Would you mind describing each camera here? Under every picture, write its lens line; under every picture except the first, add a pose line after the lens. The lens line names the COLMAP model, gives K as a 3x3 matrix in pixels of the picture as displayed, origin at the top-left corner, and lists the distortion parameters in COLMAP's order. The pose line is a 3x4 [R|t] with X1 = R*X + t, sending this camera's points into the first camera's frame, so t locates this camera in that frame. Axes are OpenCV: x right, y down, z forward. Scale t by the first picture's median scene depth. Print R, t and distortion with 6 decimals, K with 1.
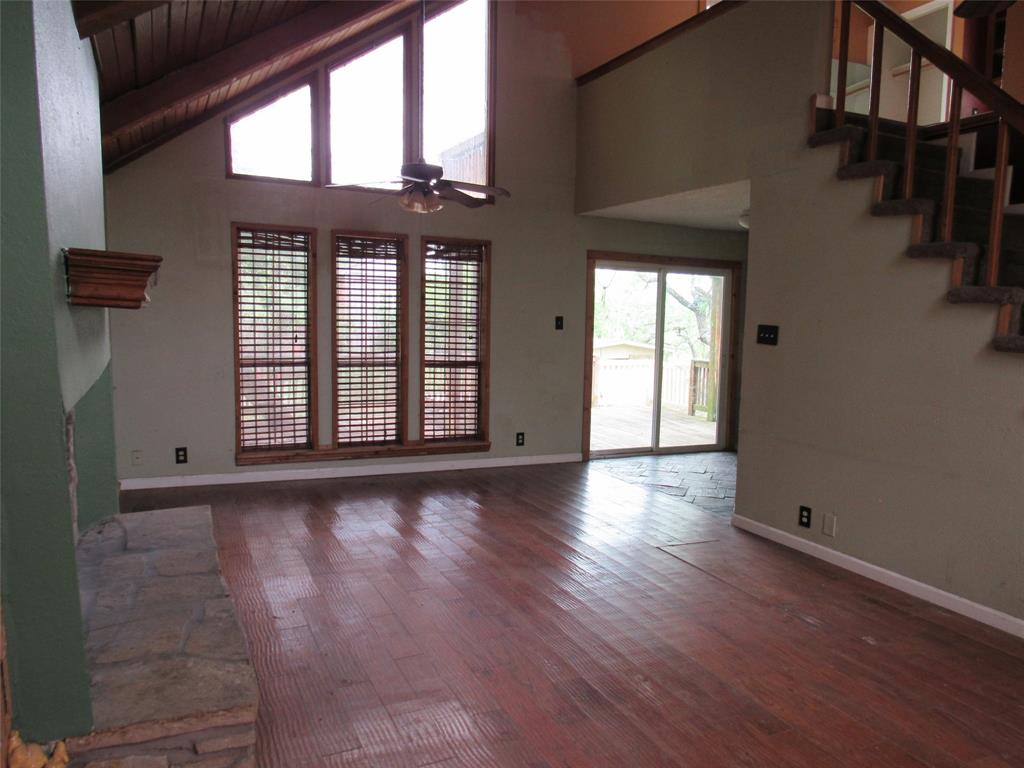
lens RADIAL K [[728.6, 0, 507.3], [0, 728.6, 385.9], [0, 0, 1]] dist [-0.021619, 0.001169]
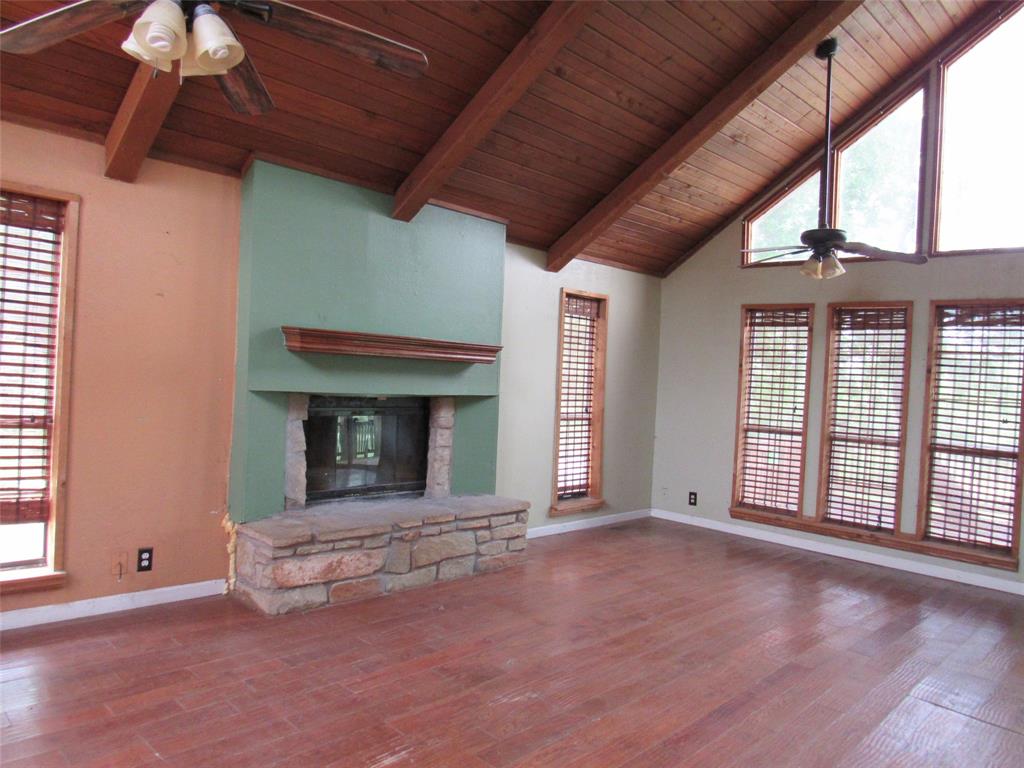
lens RADIAL K [[728.6, 0, 508.7], [0, 728.6, 384.5], [0, 0, 1]] dist [-0.021619, 0.001169]
pose [[0.358006, 0.012399, -0.933637, 0.529830], [-0.130395, 0.990777, -0.036843, -0.007662], [0.924569, 0.134932, 0.356321, 0.237669]]
